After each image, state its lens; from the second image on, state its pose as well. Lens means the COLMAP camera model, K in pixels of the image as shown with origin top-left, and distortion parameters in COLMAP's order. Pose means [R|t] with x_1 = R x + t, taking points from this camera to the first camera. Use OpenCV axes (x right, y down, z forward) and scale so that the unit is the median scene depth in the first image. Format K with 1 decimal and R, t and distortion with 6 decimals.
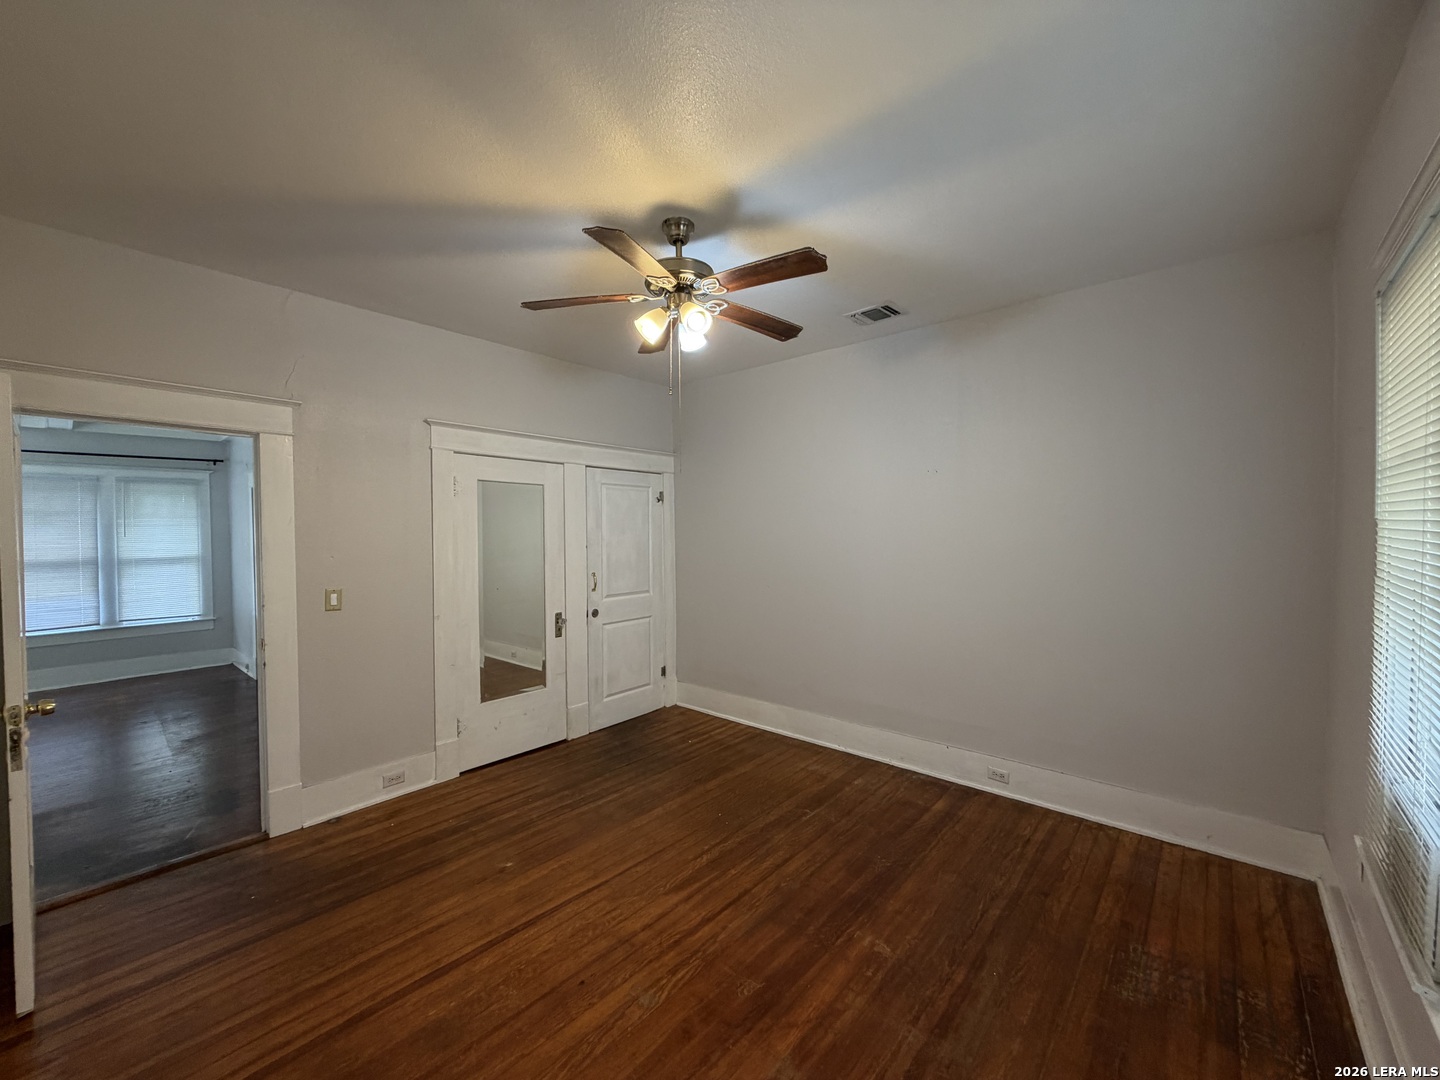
lens RADIAL K [[574.4, 0, 709.8], [0, 574.4, 542.3], [0, 0, 1]] dist [0.001516, -0.000025]
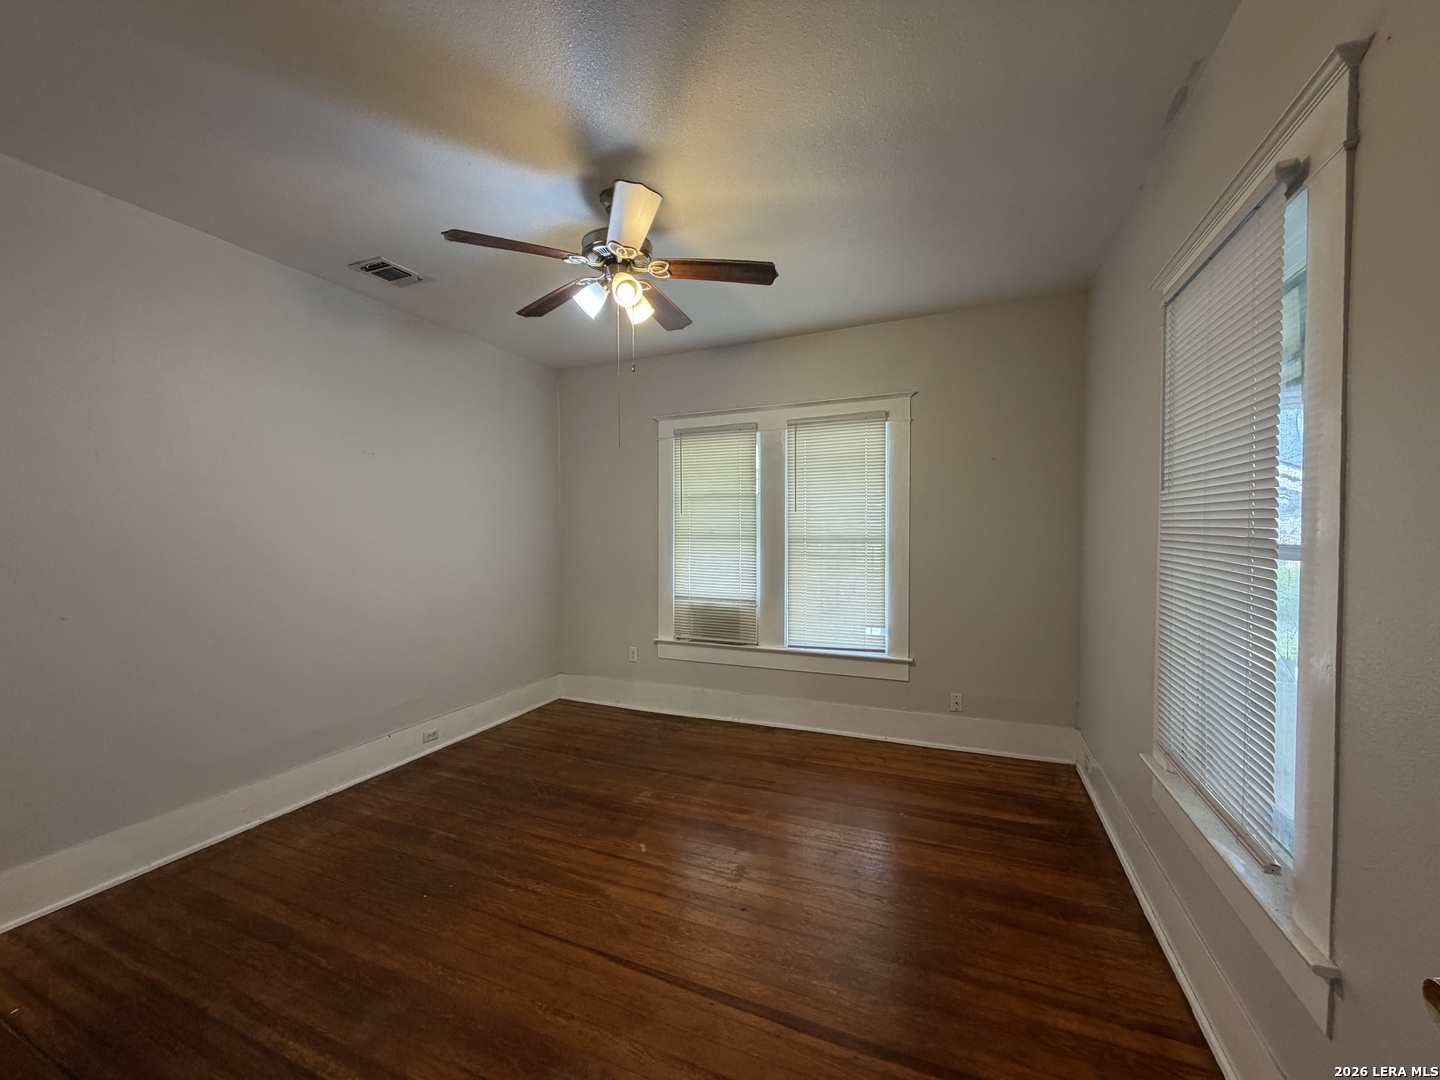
lens RADIAL K [[574.4, 0, 726.9], [0, 574.4, 538.1], [0, 0, 1]] dist [0.001516, -0.000025]
pose [[-0.331371, -0.003298, 0.943495, -0.922888], [0.027371, 0.999539, 0.013107, 0.028731], [-0.943103, 0.030168, -0.331128, 1.015635]]
